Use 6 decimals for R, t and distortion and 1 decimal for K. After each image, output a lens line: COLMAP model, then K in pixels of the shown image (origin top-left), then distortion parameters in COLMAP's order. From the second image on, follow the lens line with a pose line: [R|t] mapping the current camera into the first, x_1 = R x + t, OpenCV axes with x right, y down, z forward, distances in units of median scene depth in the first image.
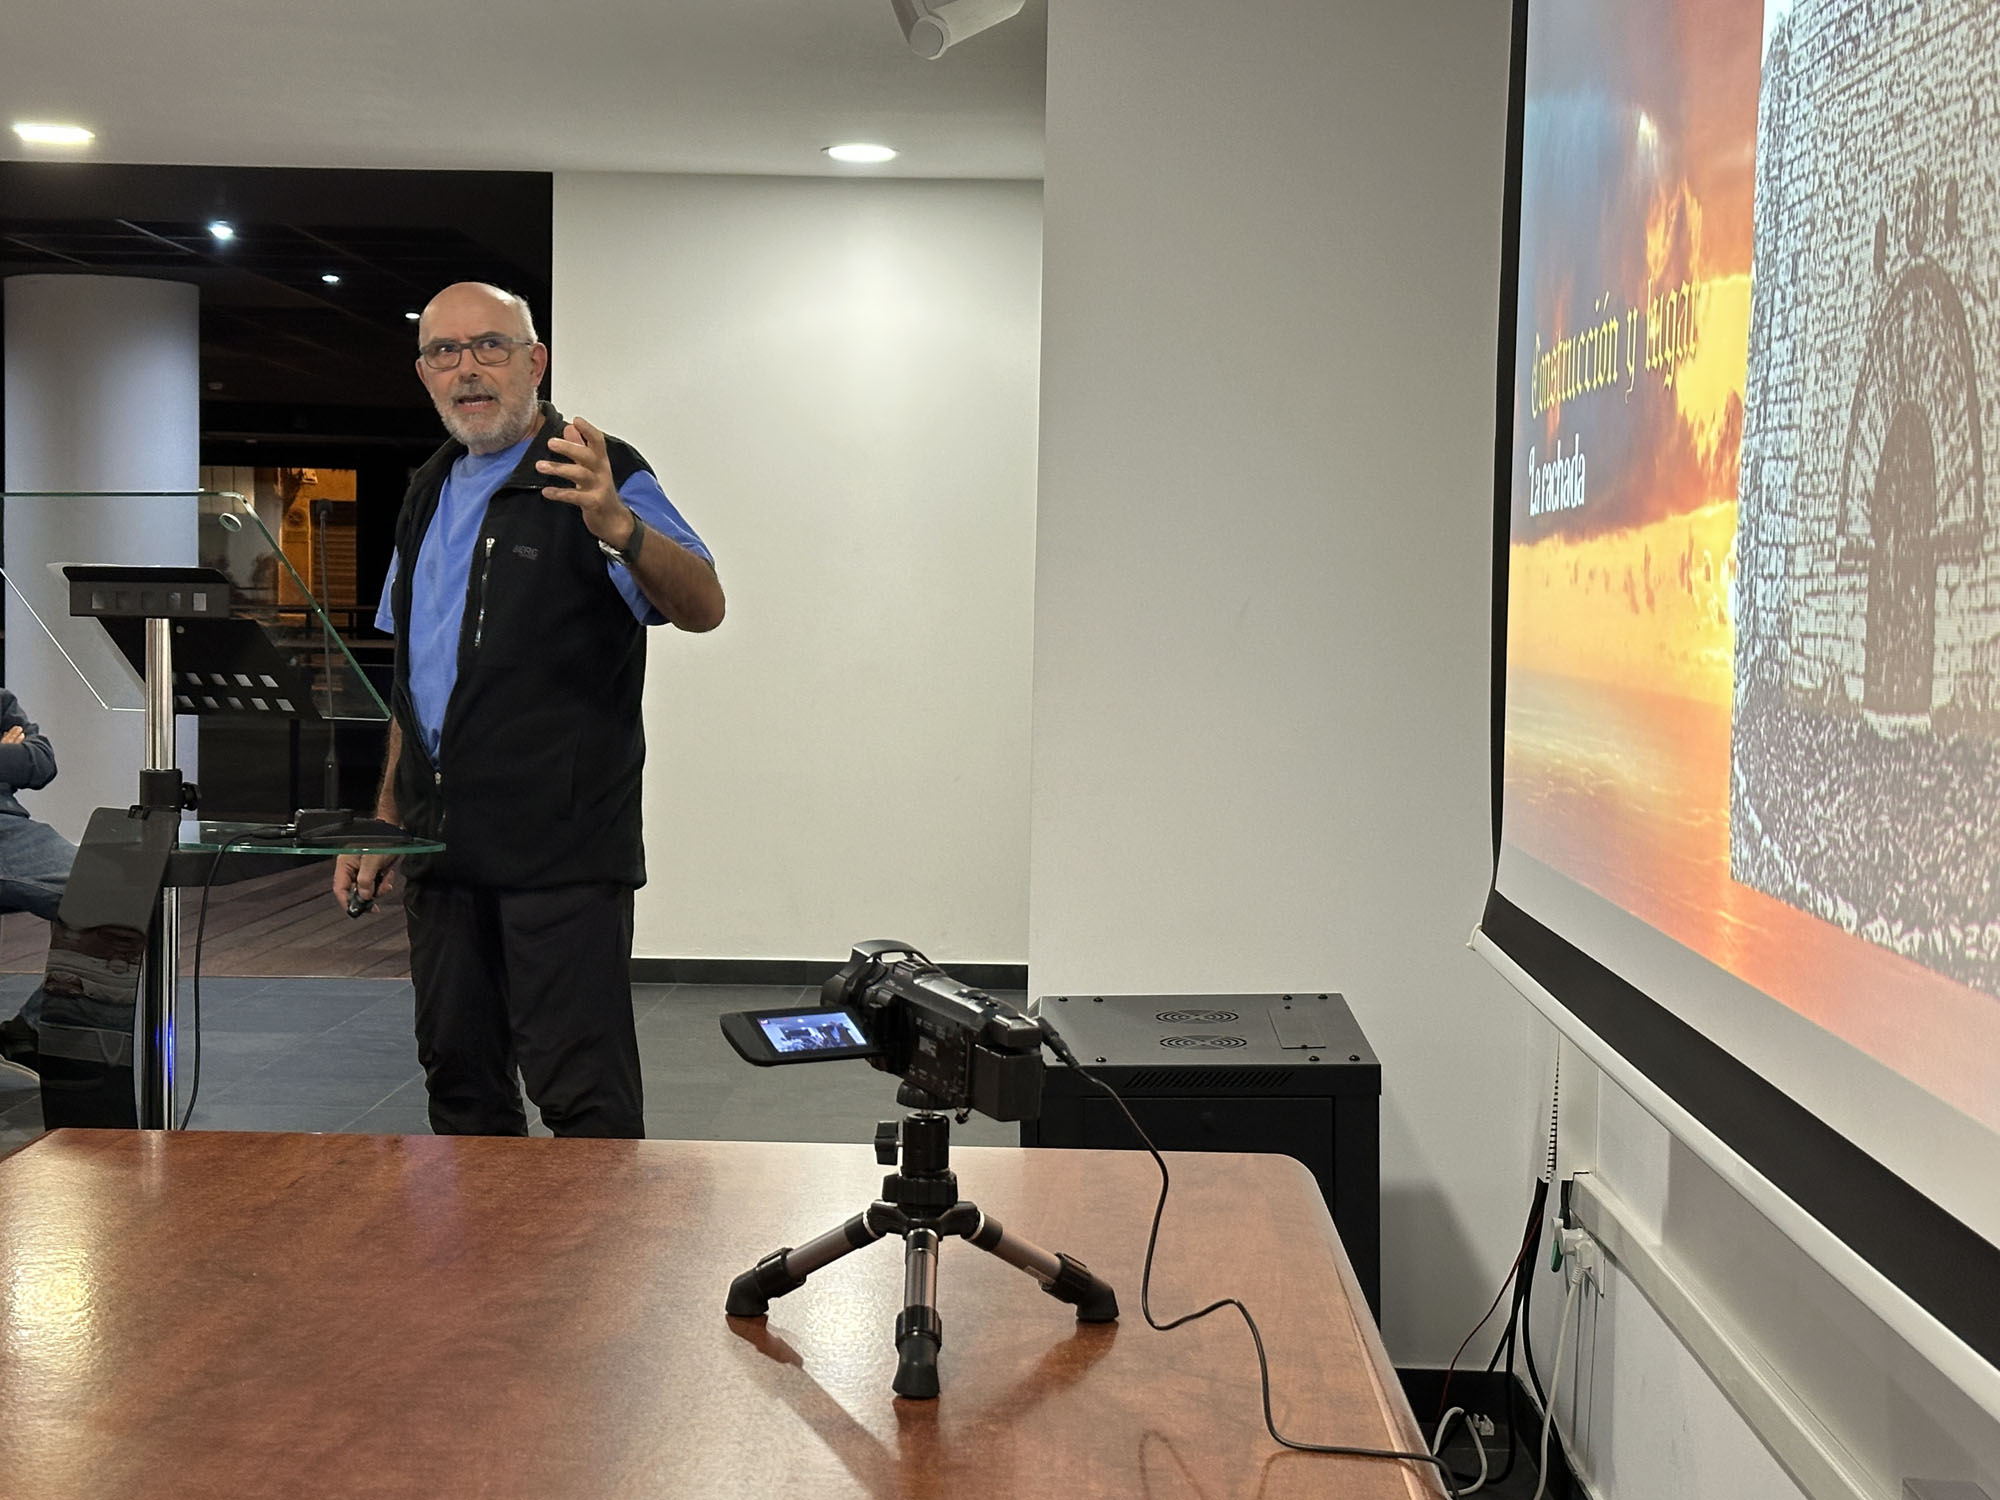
lens RADIAL K [[3171.9, 0, 1005.2], [0, 3171.9, 746.2], [0, 0, 1]] dist [0.111796, 0.000000]
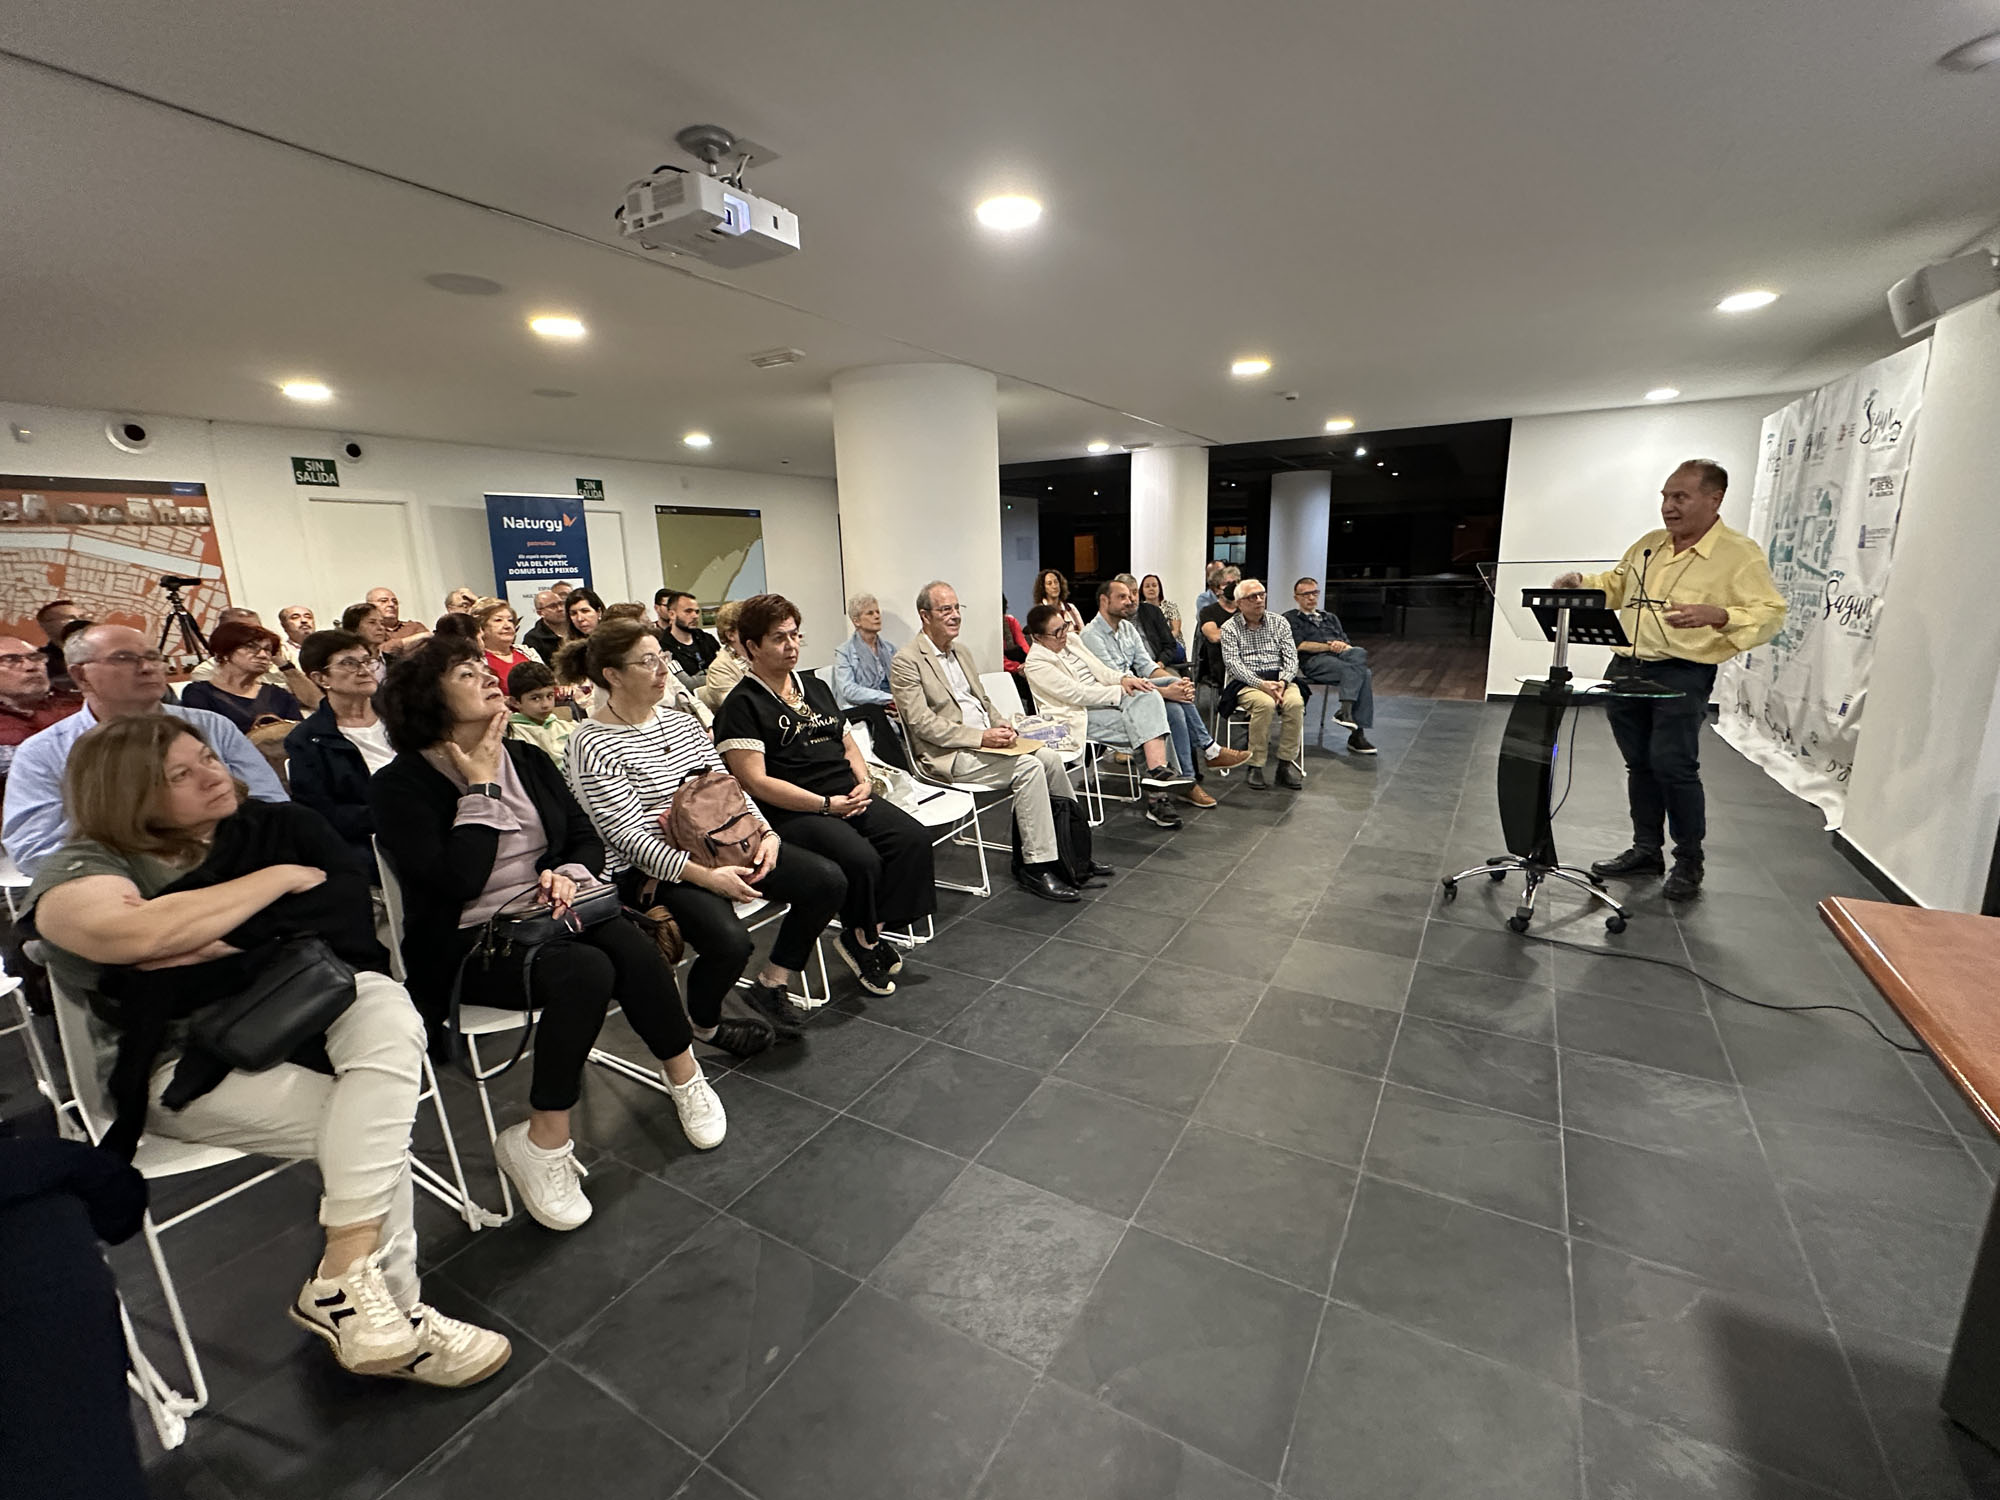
lens RADIAL K [[874.7, 0, 993.6], [0, 874.7, 754.0], [0, 0, 1]] dist [0.001546, 0.000057]
pose [[0.867854, 0.065829, -0.492440, -0.591286], [0.018545, 0.986200, 0.164518, -0.094711], [0.496474, -0.151910, 0.854656, 0.275420]]
